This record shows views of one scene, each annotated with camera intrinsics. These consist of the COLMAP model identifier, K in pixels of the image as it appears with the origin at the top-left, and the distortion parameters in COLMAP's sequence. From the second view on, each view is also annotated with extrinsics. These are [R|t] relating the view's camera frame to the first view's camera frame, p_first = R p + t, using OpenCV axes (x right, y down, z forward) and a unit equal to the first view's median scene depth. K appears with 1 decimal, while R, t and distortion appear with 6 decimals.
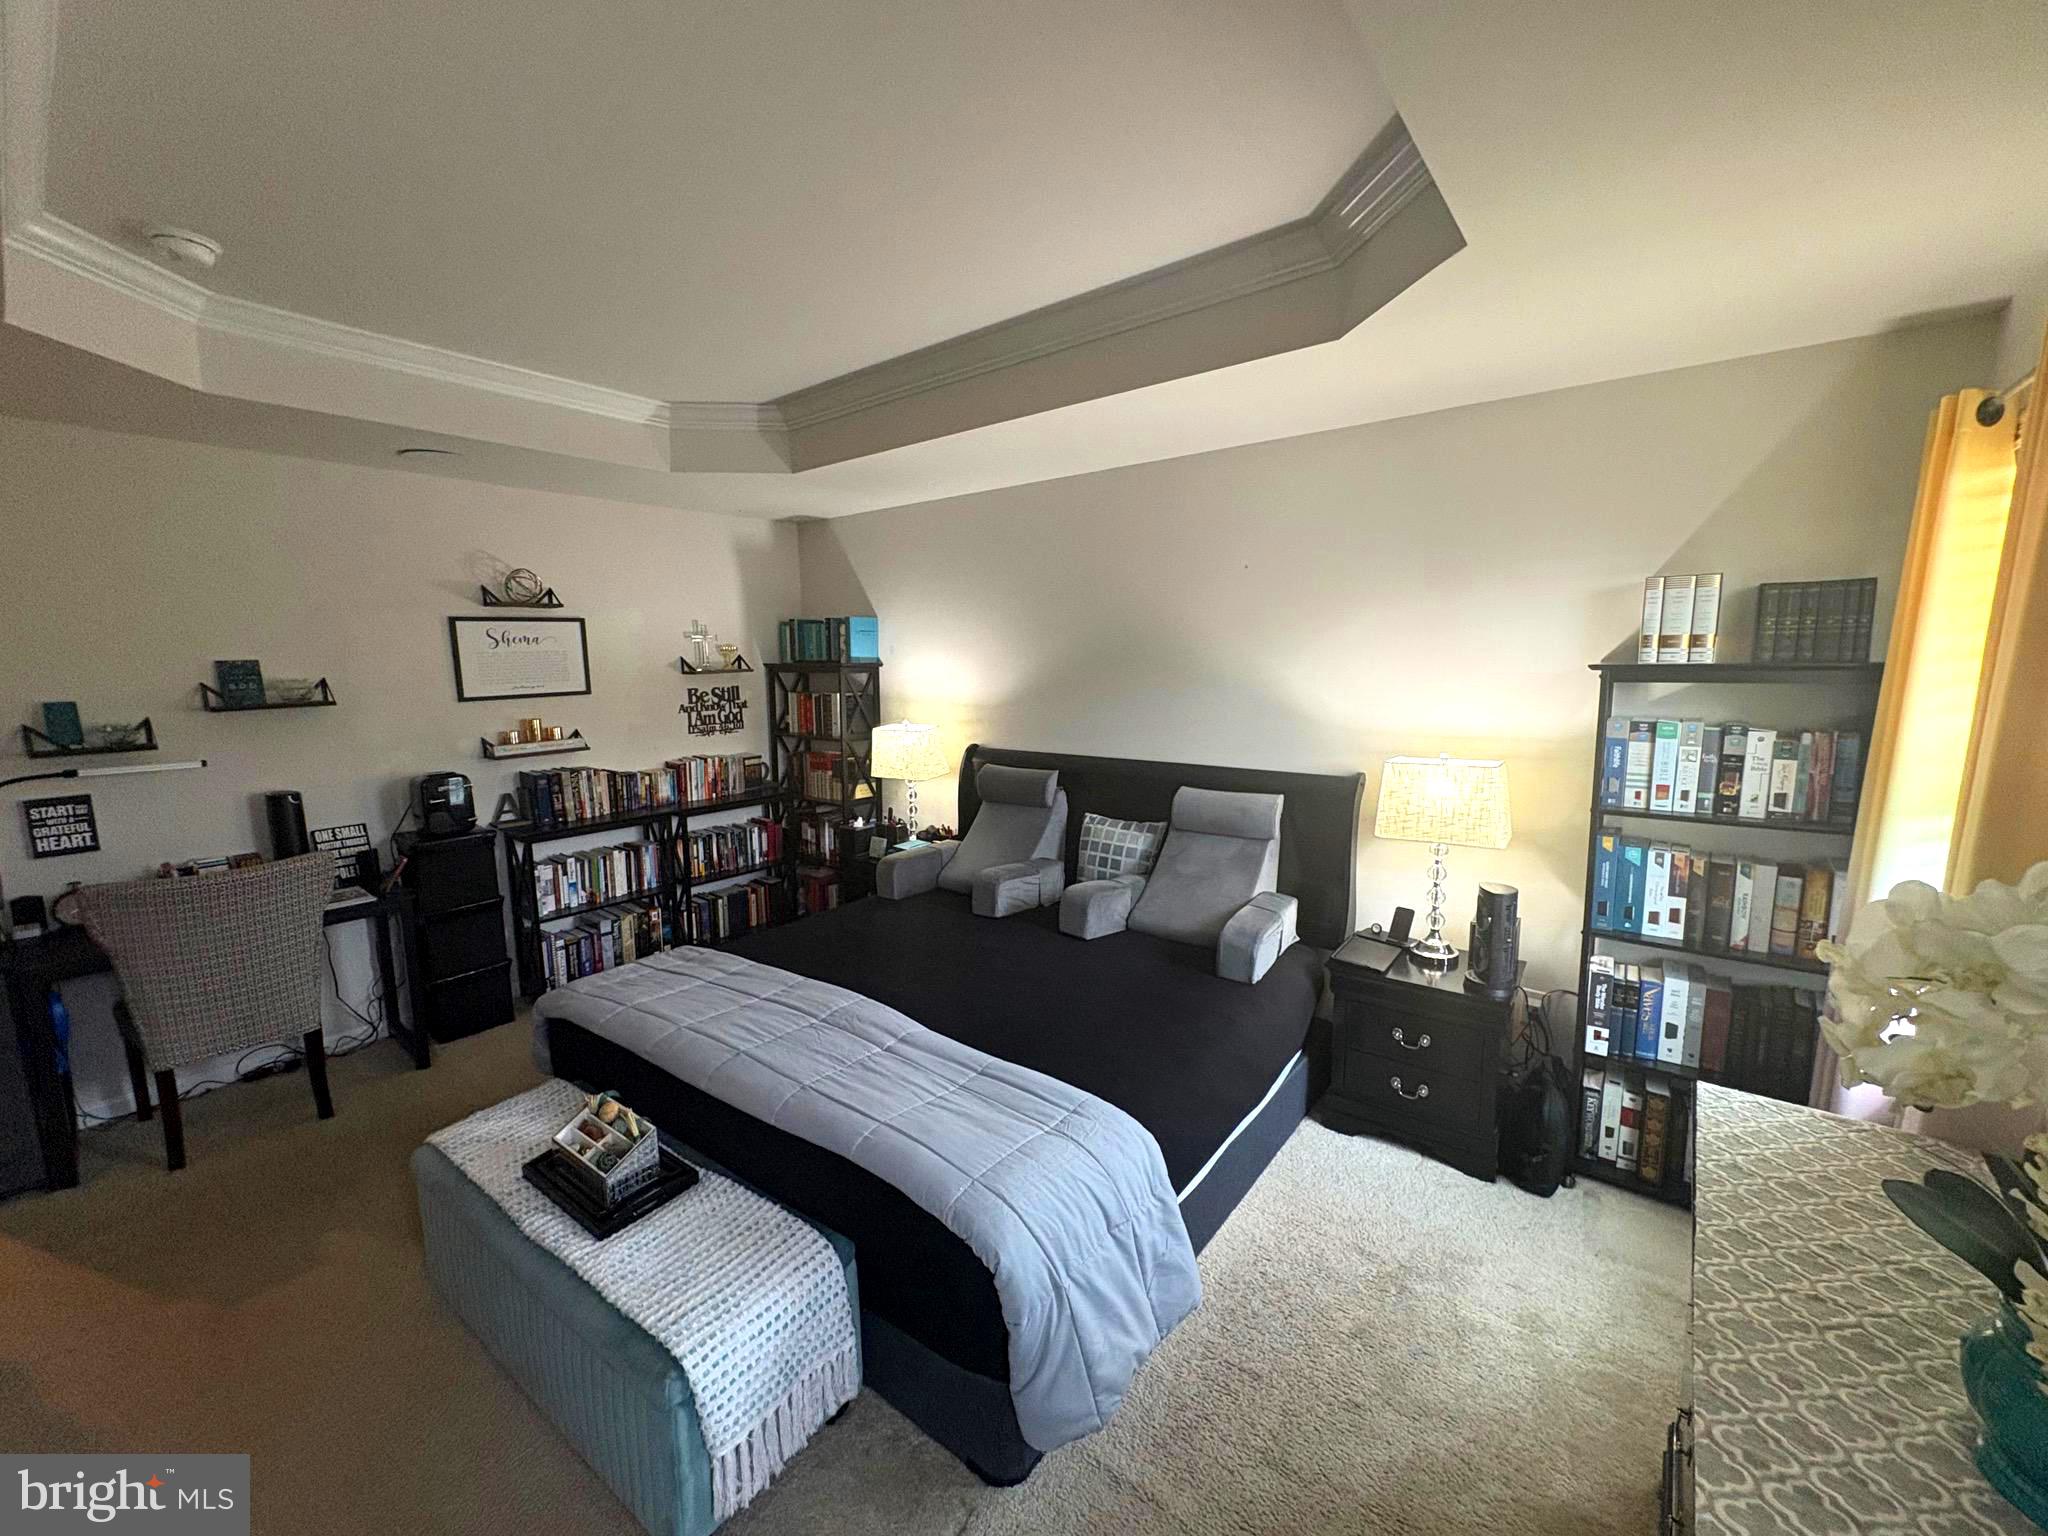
lens RADIAL K [[815.4, 0, 1023.2], [0, 815.4, 765.1], [0, 0, 1]] dist [-0.002213, -0.000066]
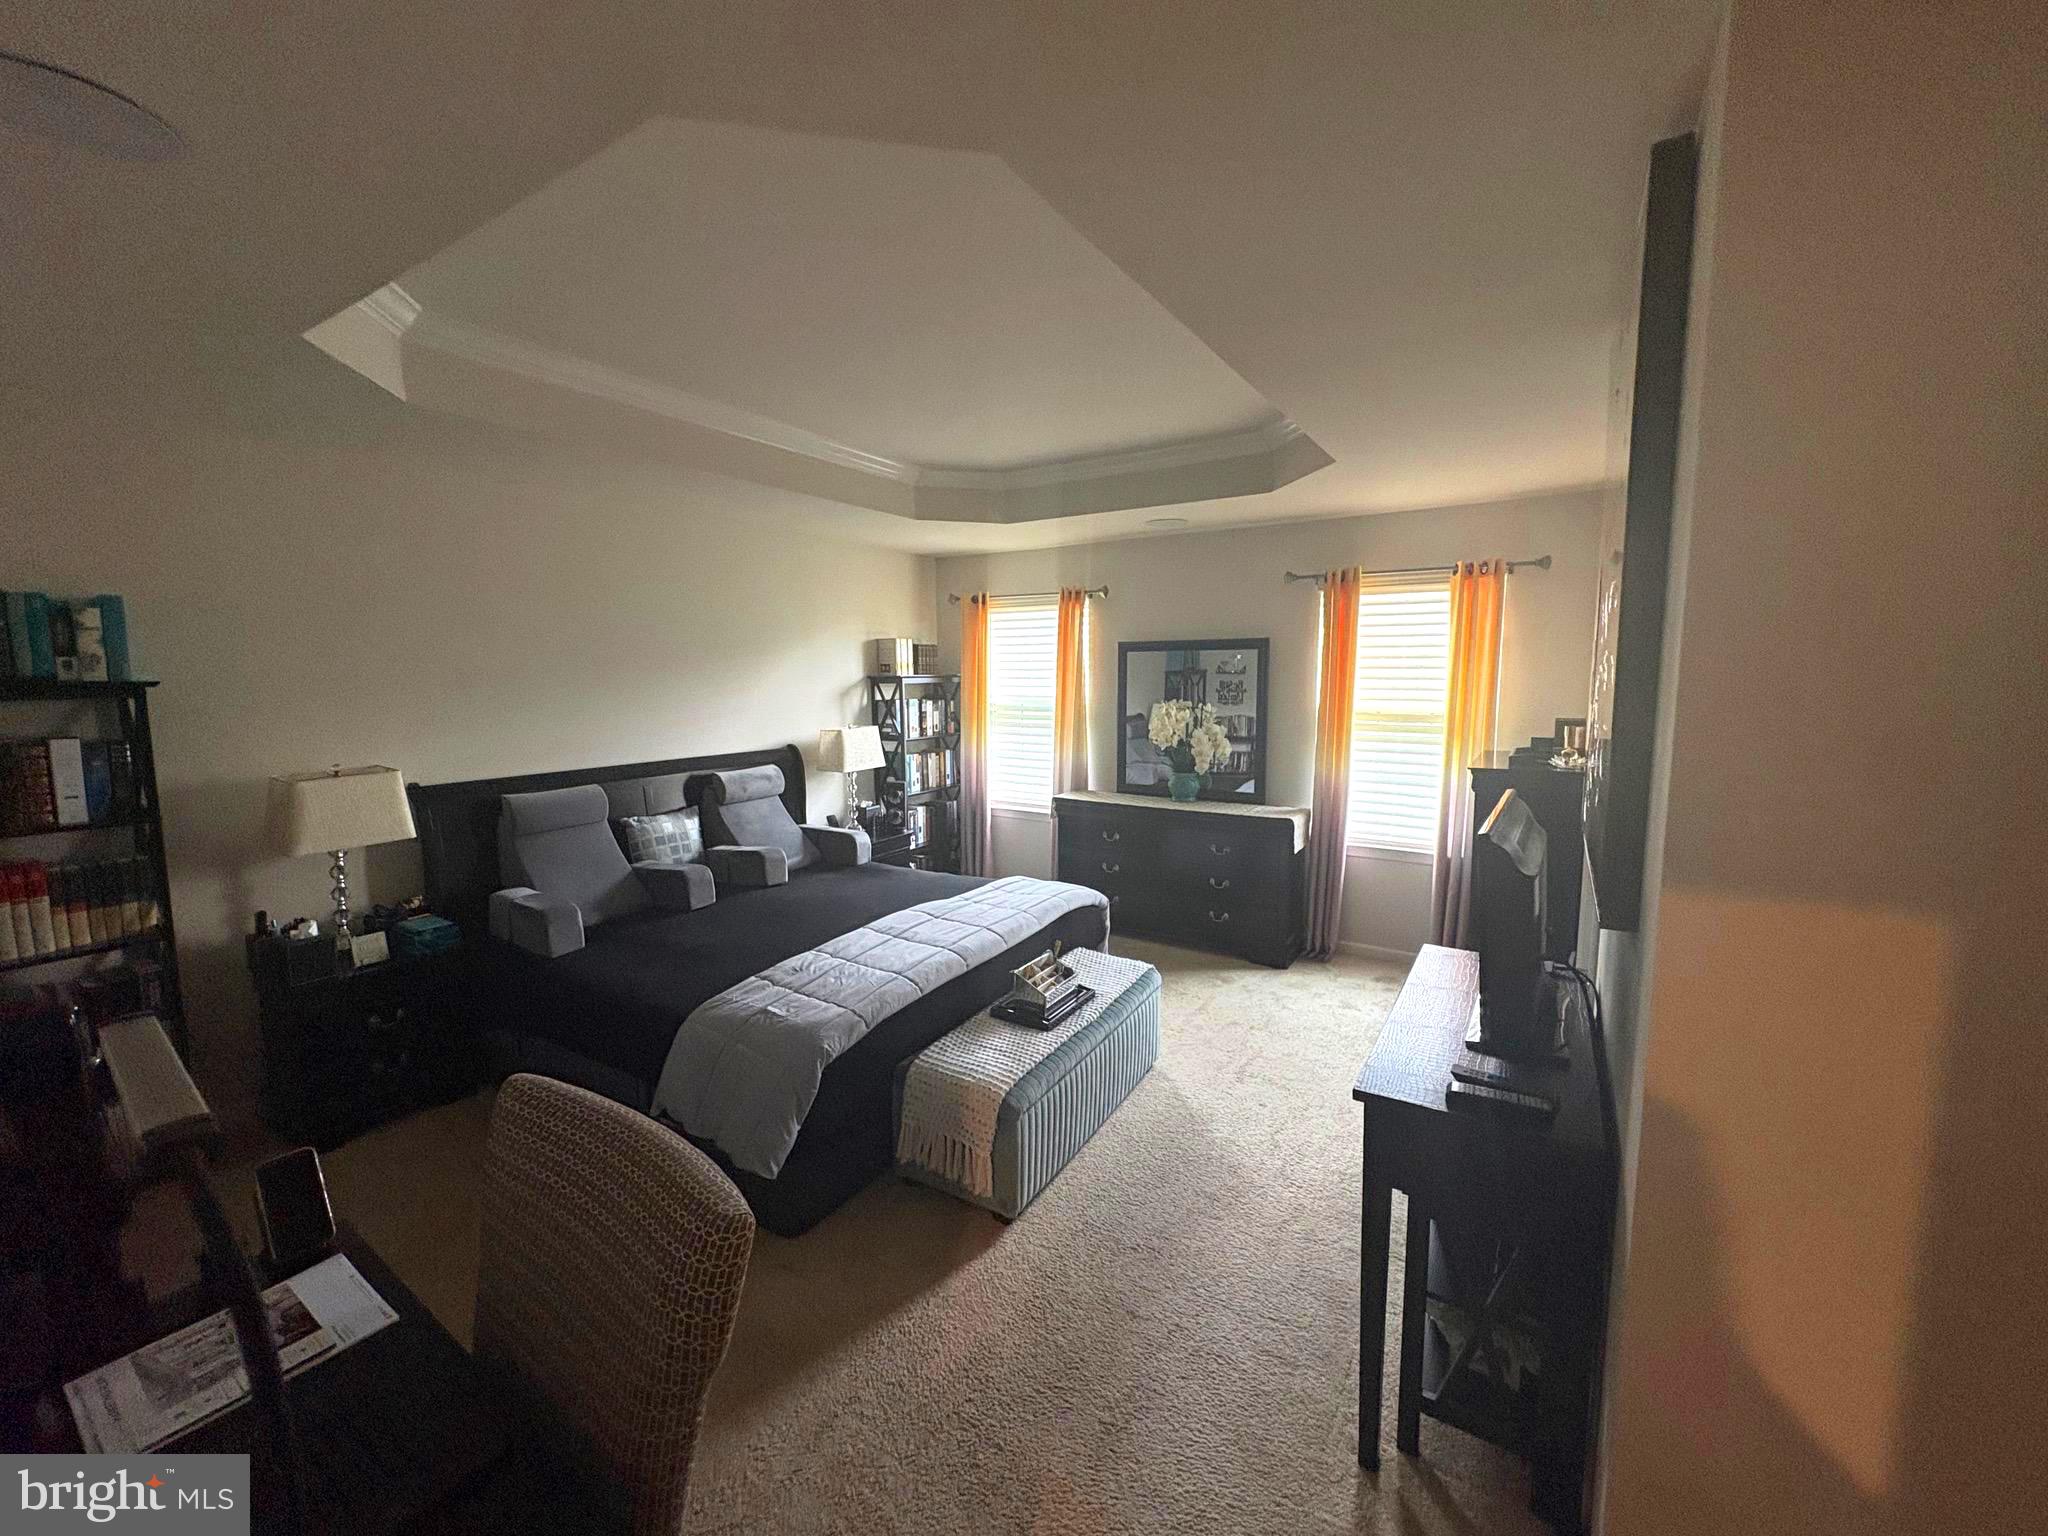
lens RADIAL K [[815.4, 0, 1019.4], [0, 815.4, 762.5], [0, 0, 1]] dist [-0.002213, -0.000066]
pose [[-0.097332, -0.097587, 0.990456, -1.649095], [0.140076, 0.983932, 0.110709, -0.094788], [-0.985345, 0.149515, -0.082099, 0.927568]]
